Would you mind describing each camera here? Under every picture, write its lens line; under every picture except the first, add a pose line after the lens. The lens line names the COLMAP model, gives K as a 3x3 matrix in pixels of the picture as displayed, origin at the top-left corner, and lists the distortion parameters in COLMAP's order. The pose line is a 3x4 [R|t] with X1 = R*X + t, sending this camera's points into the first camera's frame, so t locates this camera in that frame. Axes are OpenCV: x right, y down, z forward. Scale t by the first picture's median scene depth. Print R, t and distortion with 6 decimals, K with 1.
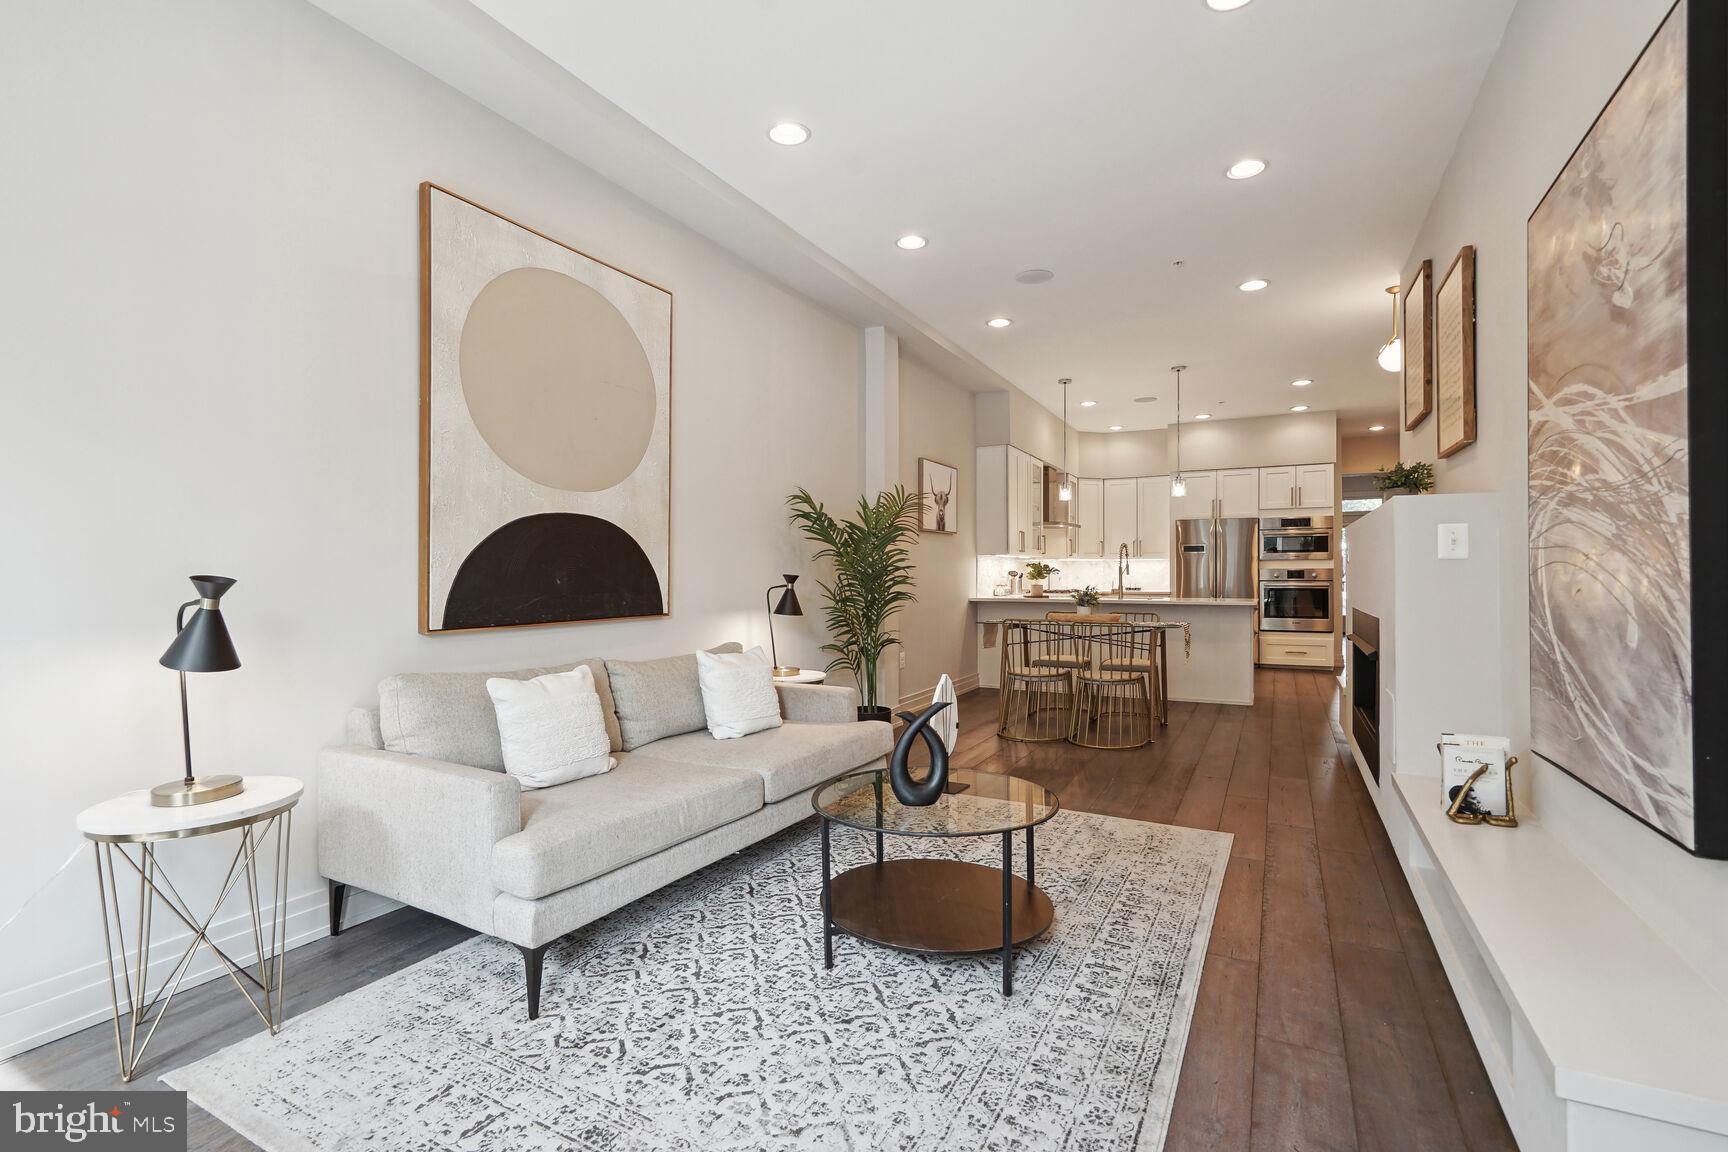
lens RADIAL K [[786.9, 0, 862.0], [0, 786.9, 579.5], [0, 0, 1]] dist [-0.006083, -0.000057]
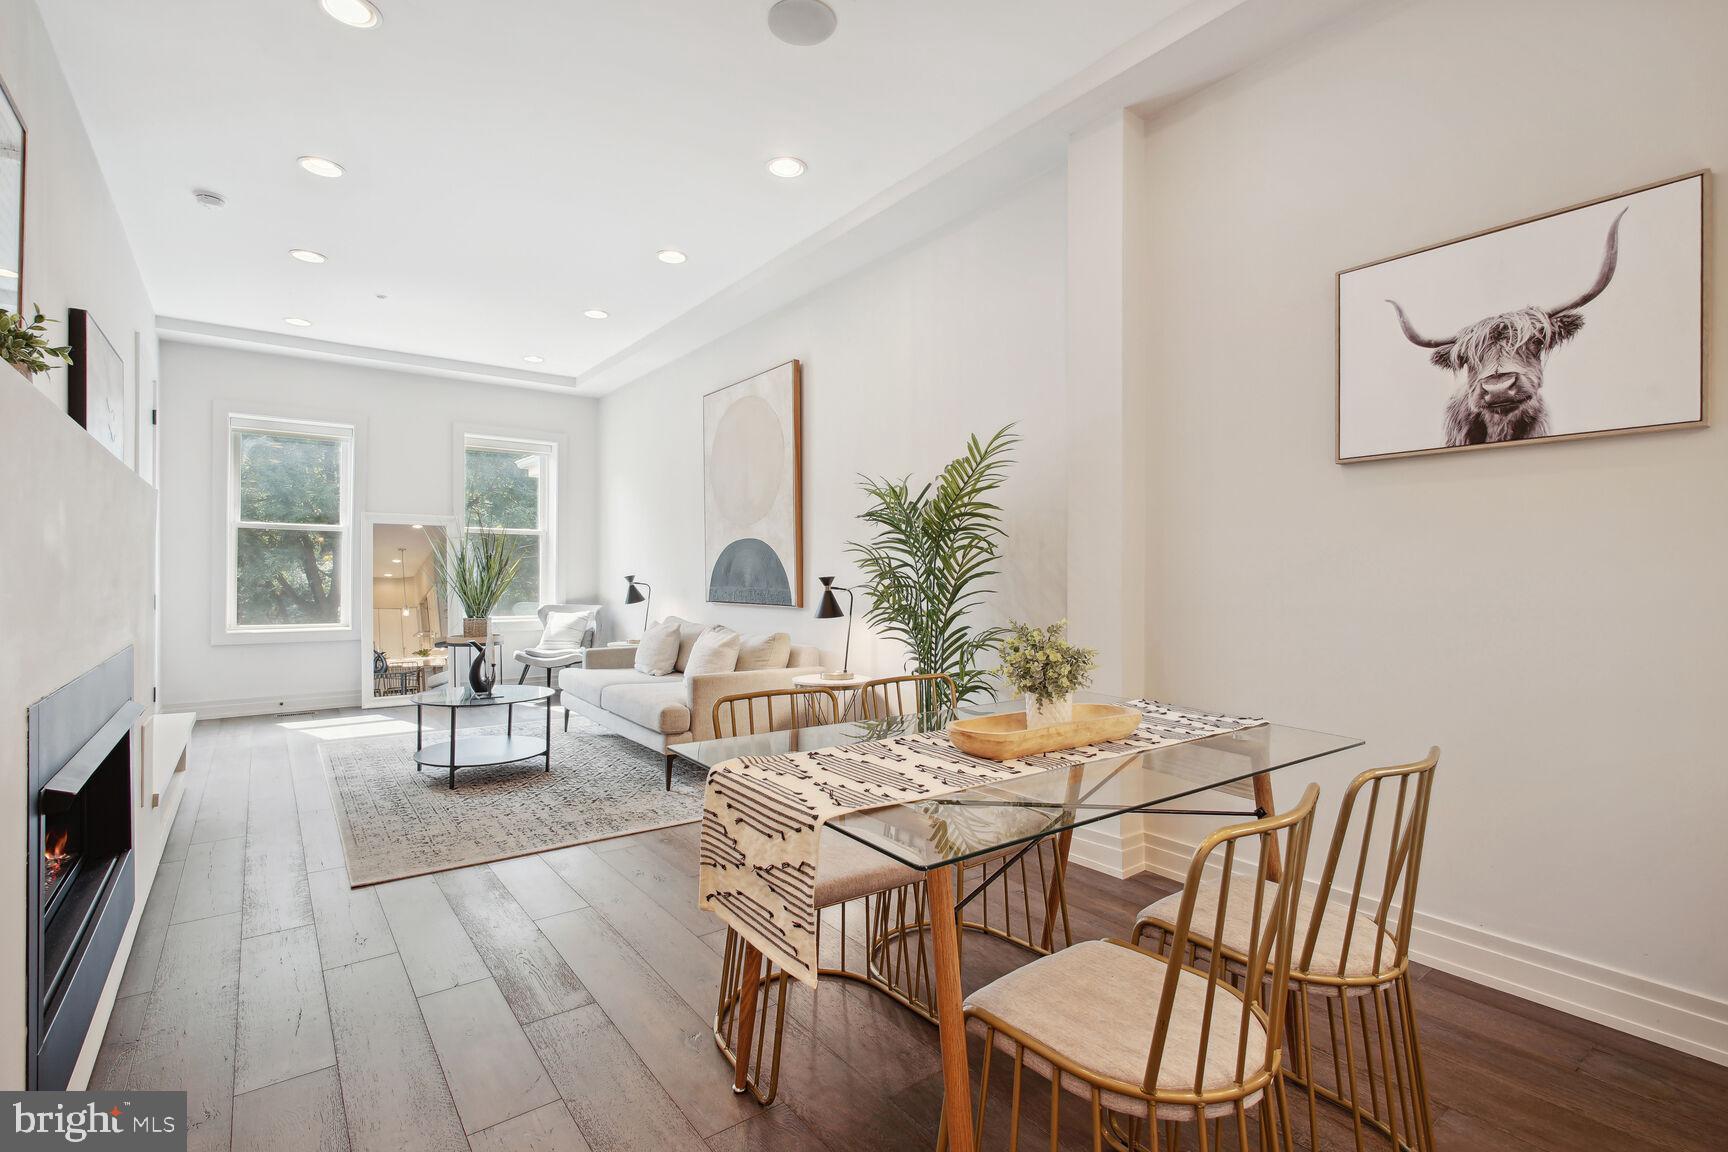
lens RADIAL K [[802.7, 0, 861.6], [0, 802.7, 575.7], [0, 0, 1]] dist [-0.004977, -0.000218]
pose [[-0.422659, 0.003073, -0.906284, 1.075911], [-0.009943, 0.999918, 0.008027, -0.021562], [0.906234, 0.012404, -0.422594, 1.957078]]
